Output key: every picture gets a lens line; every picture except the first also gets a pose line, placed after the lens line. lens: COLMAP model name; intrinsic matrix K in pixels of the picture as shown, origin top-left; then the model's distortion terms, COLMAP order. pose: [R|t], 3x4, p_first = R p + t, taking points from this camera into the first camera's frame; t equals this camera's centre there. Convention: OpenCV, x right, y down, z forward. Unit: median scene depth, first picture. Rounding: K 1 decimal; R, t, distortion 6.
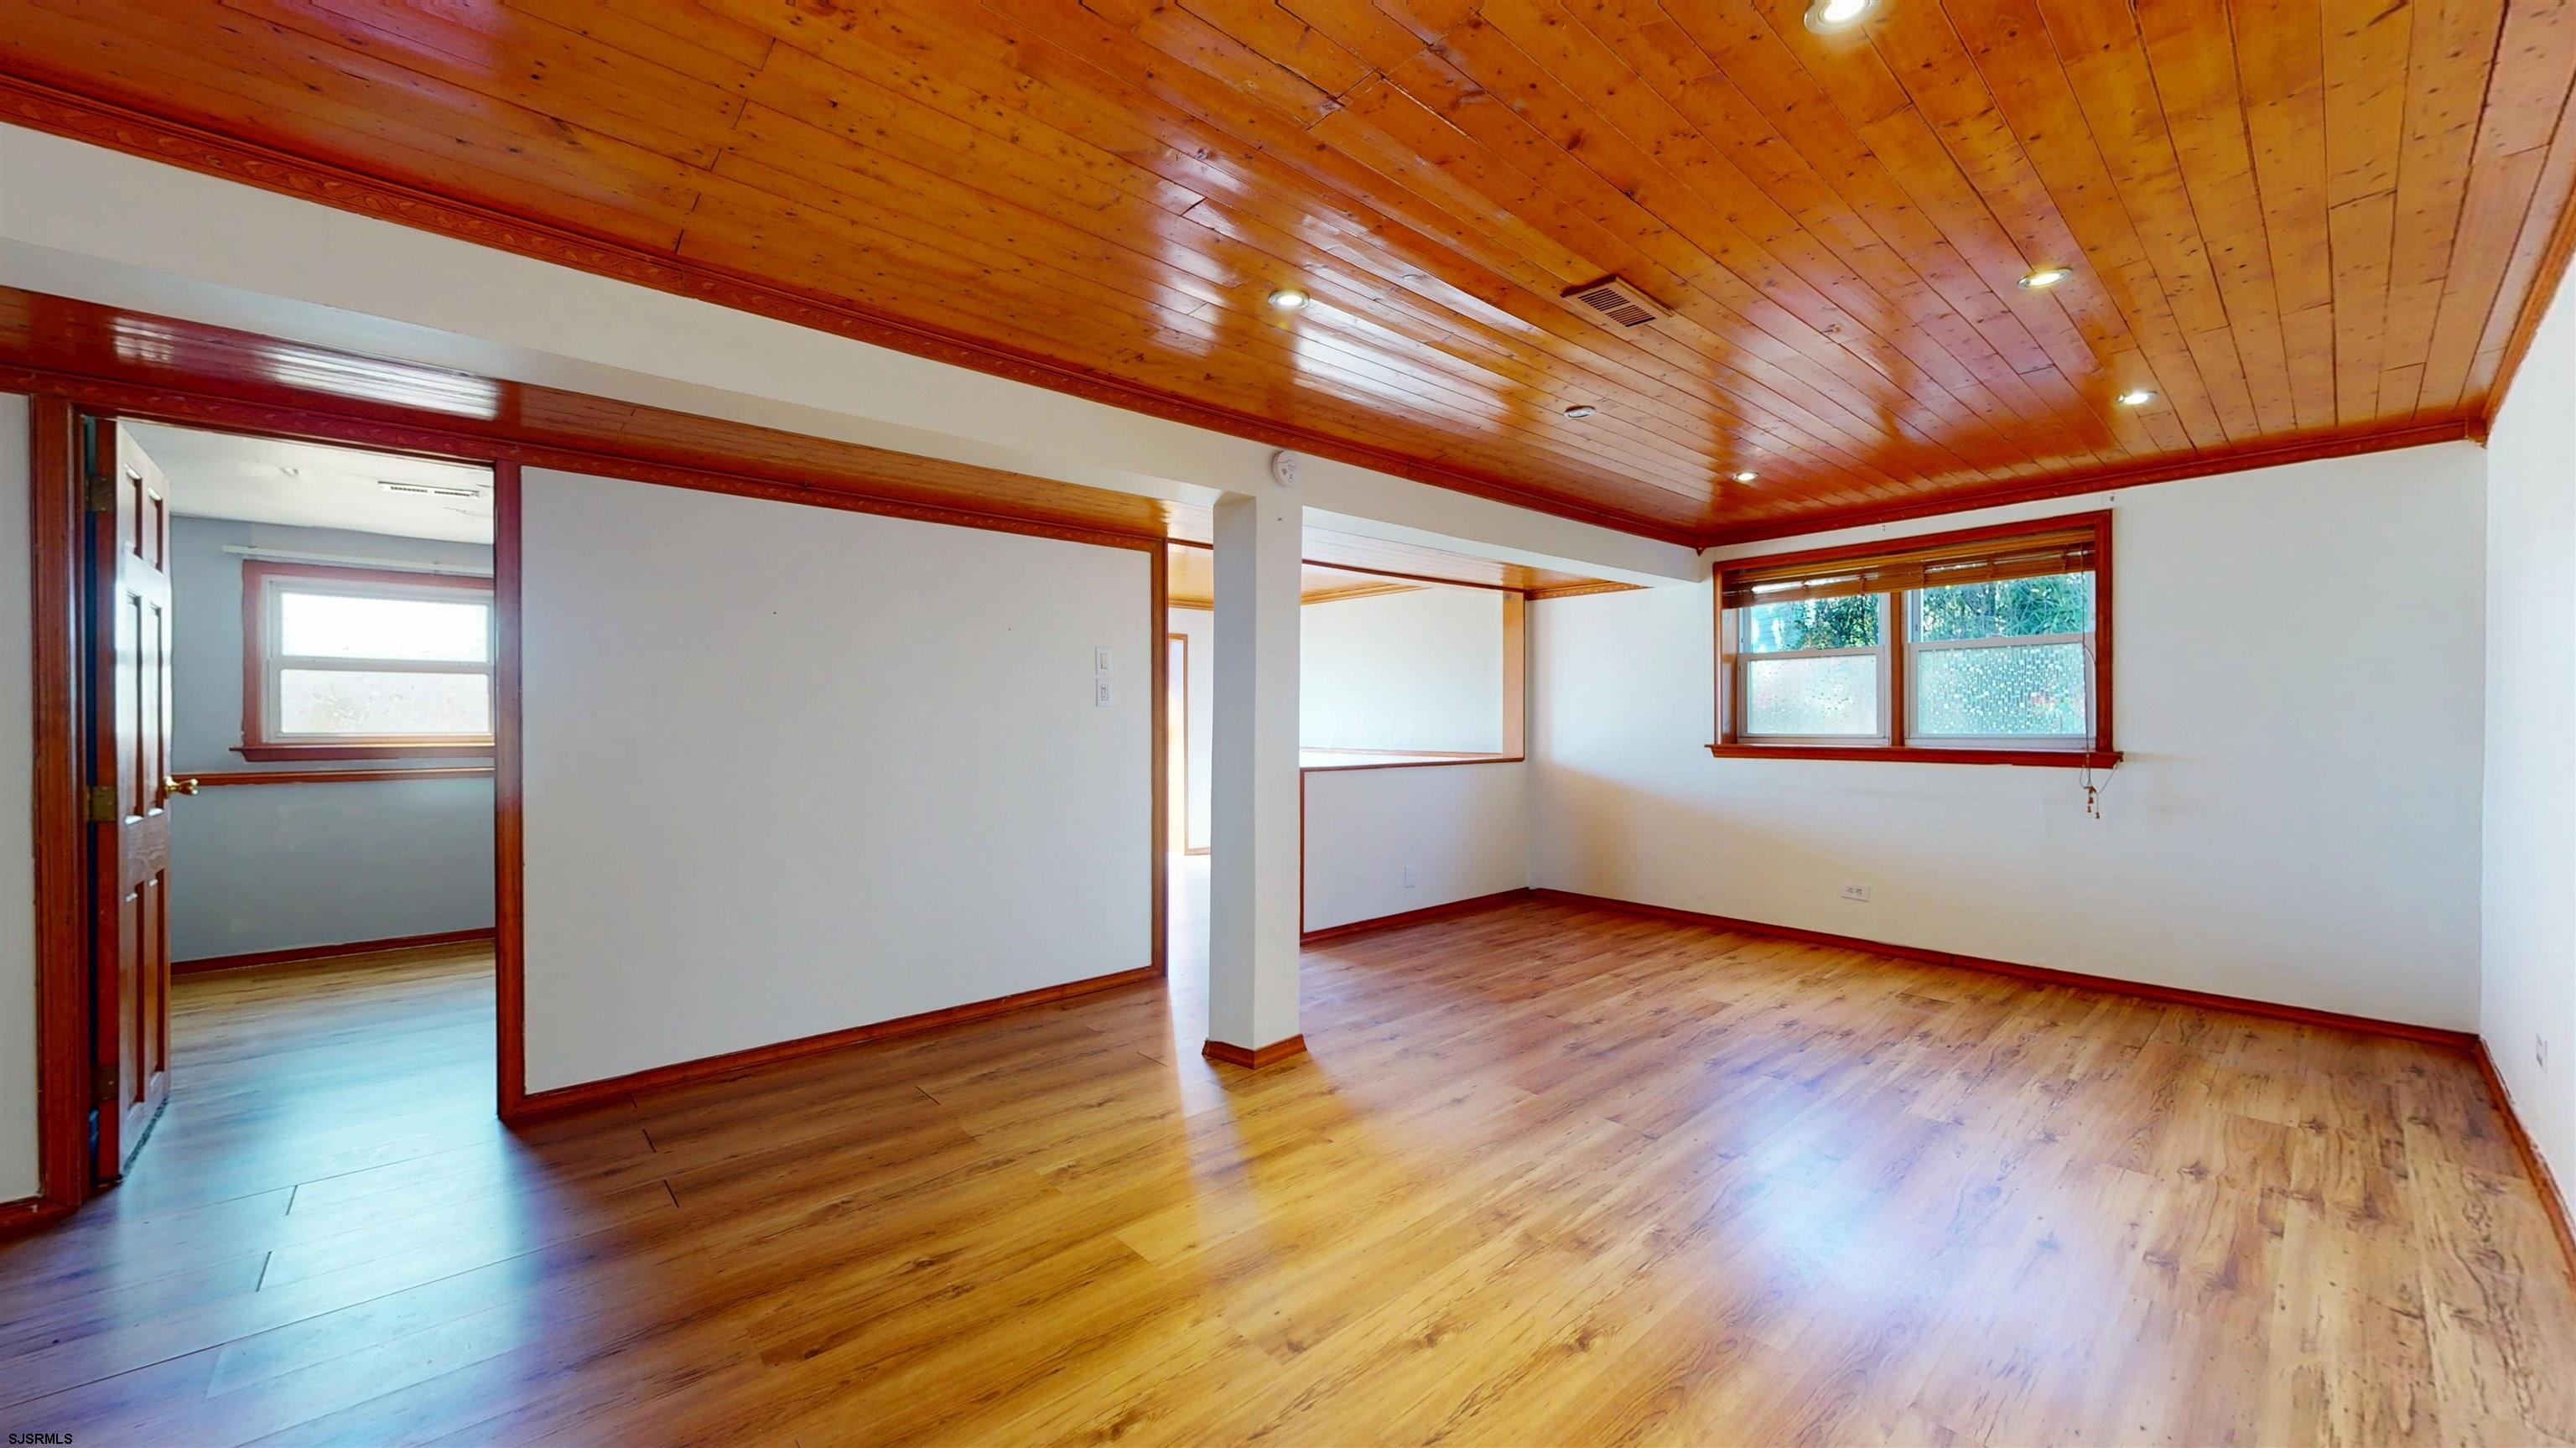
lens RADIAL K [[951.1, 0, 1289.5], [0, 951.1, 722.7], [0, 0, 1]] dist [-0.000208, 0.000165]
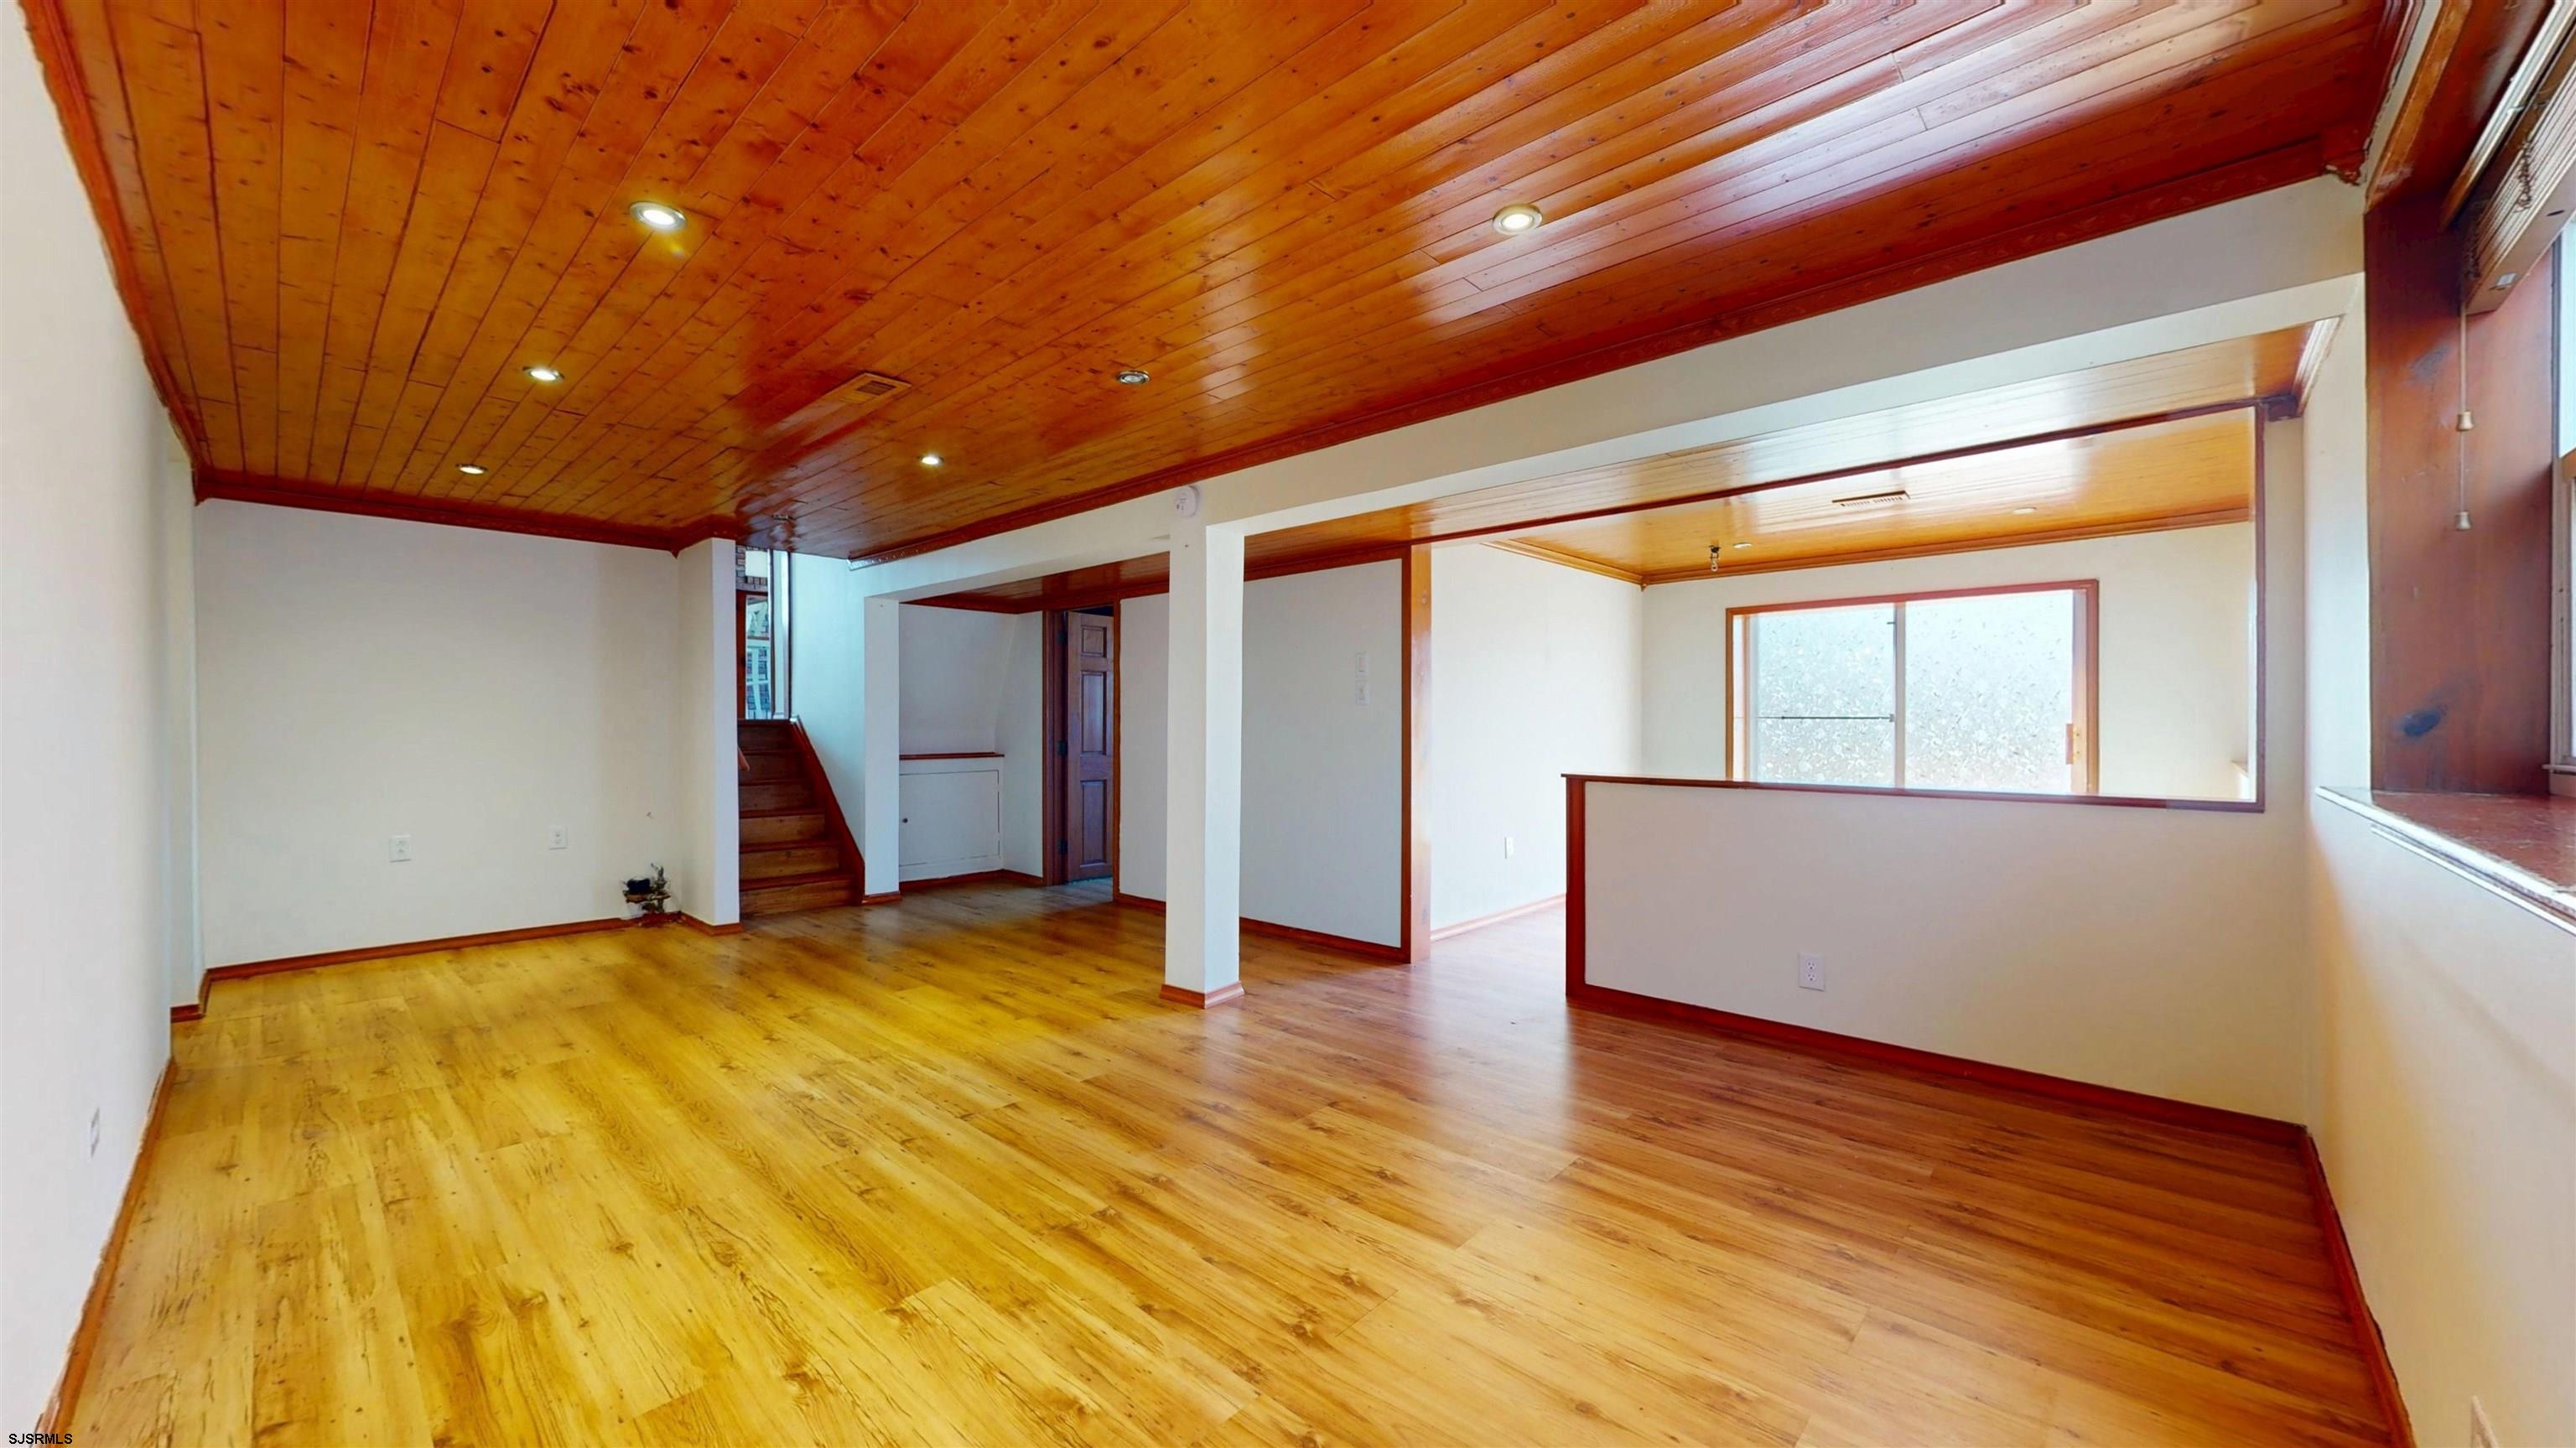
lens RADIAL K [[951.1, 0, 1288.4], [0, 951.1, 724.3], [0, 0, 1]] dist [-0.000208, 0.000165]
pose [[0.086181, 0.004771, -0.996268, 1.517075], [-0.000402, 0.999989, 0.004754, 0.001420], [0.996279, -0.000009, 0.086182, 1.324165]]
